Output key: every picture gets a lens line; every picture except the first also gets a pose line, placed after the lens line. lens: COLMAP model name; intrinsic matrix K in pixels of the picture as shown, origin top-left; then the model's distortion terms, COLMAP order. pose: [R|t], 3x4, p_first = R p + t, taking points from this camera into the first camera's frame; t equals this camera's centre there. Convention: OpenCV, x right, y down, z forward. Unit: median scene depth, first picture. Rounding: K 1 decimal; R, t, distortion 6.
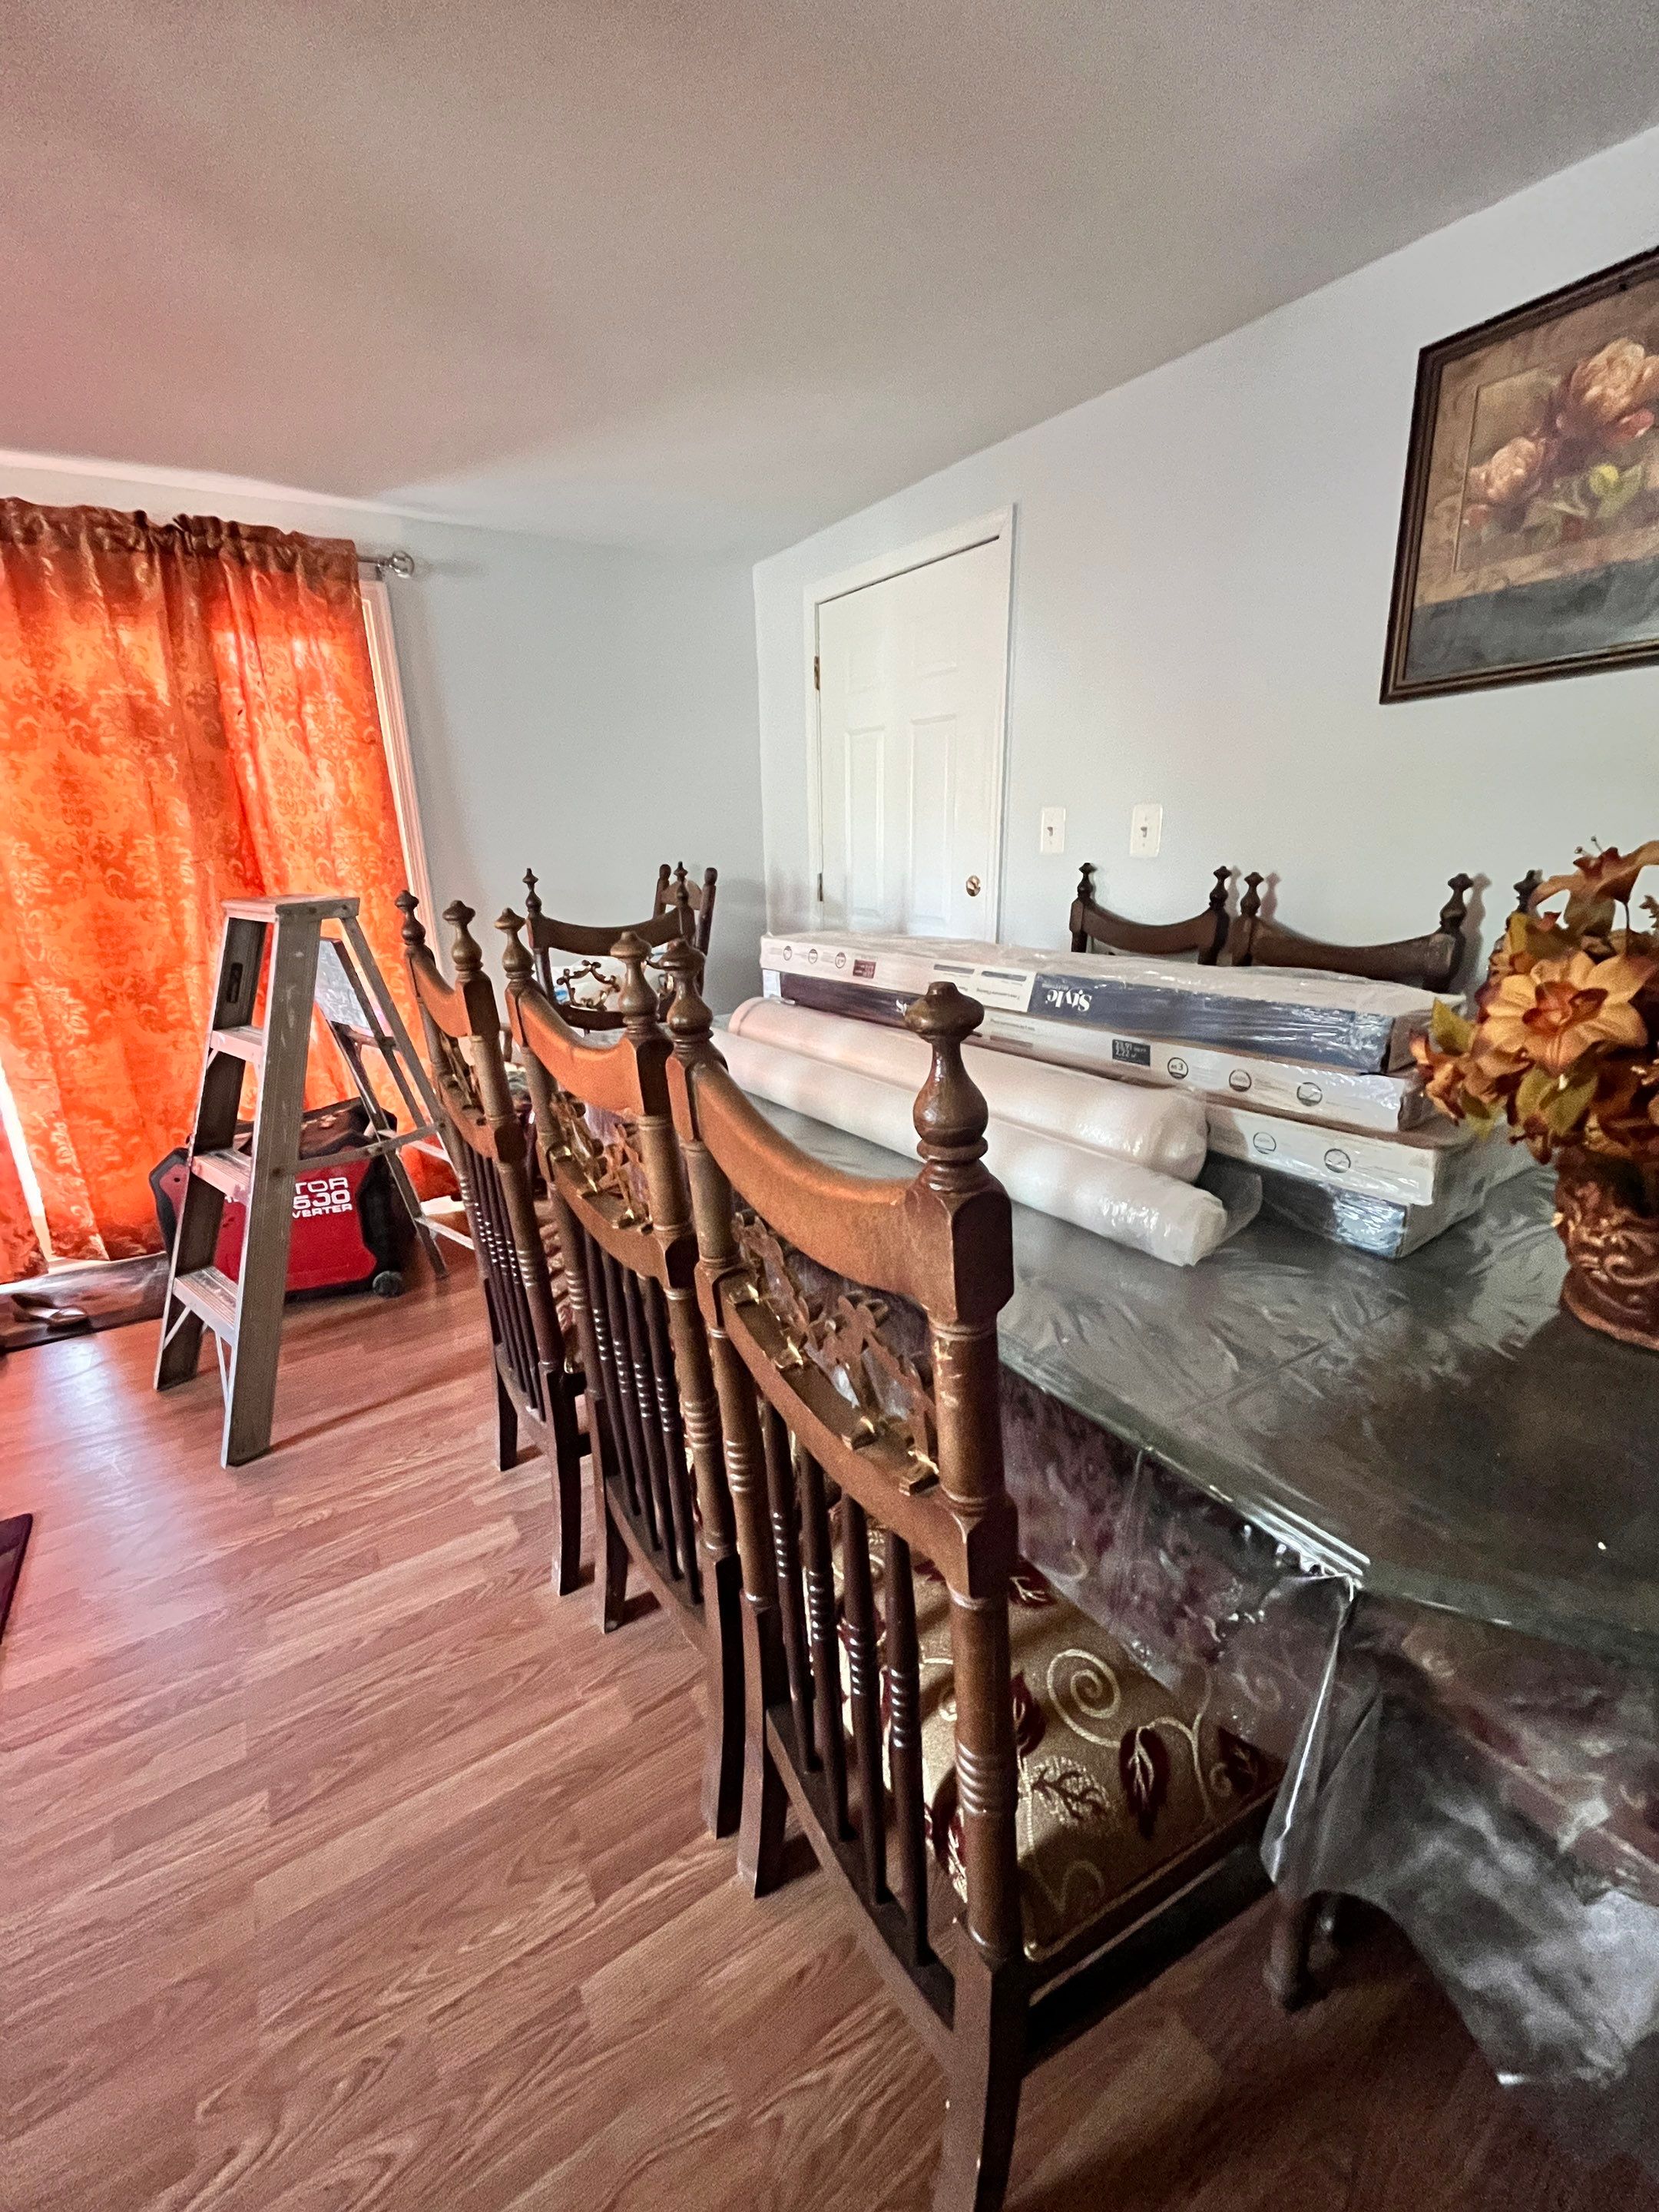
lens RADIAL K [[939.4, 0, 829.5], [0, 939.4, 1106.0], [0, 0, 1]] dist [0.001454, 0.000030]
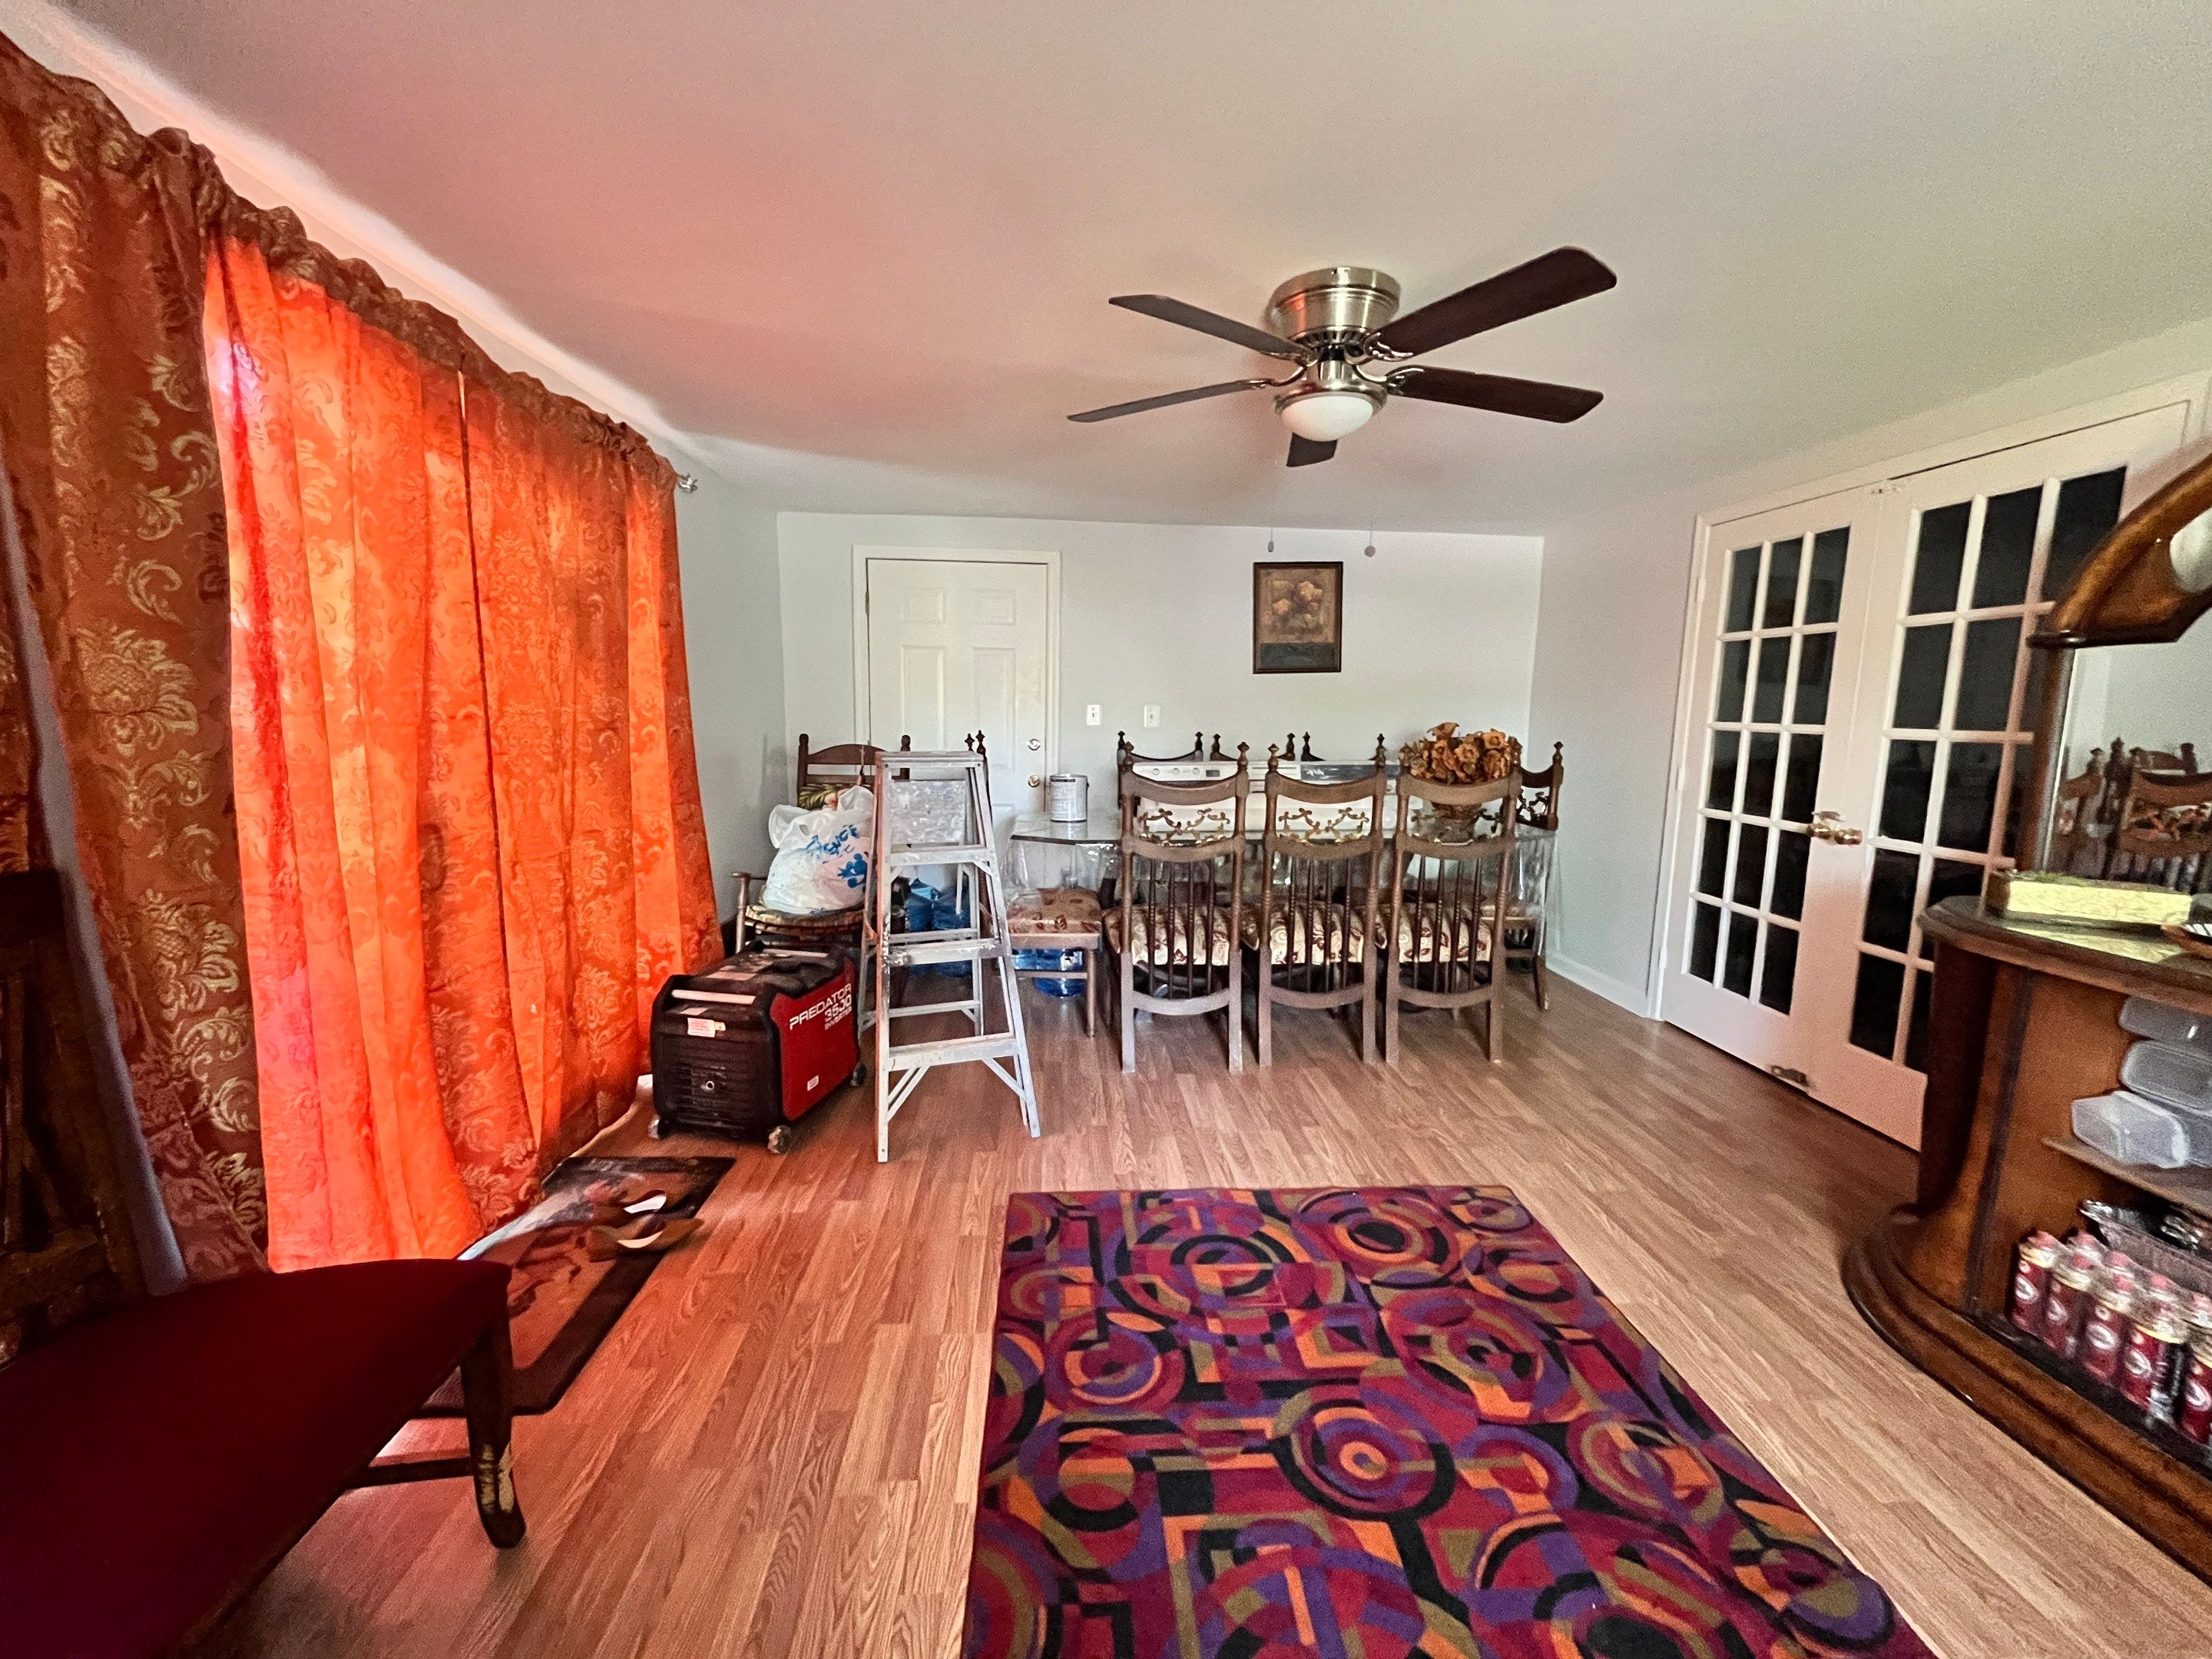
lens RADIAL K [[939.4, 0, 1101.5], [0, 939.4, 841.0], [0, 0, 1]] dist [0.001454, 0.000030]
pose [[0.496838, -0.085278, 0.863643, -1.764800], [0.220437, 0.974923, -0.030548, 0.030715], [-0.839380, 0.205557, 0.503177, 0.073159]]
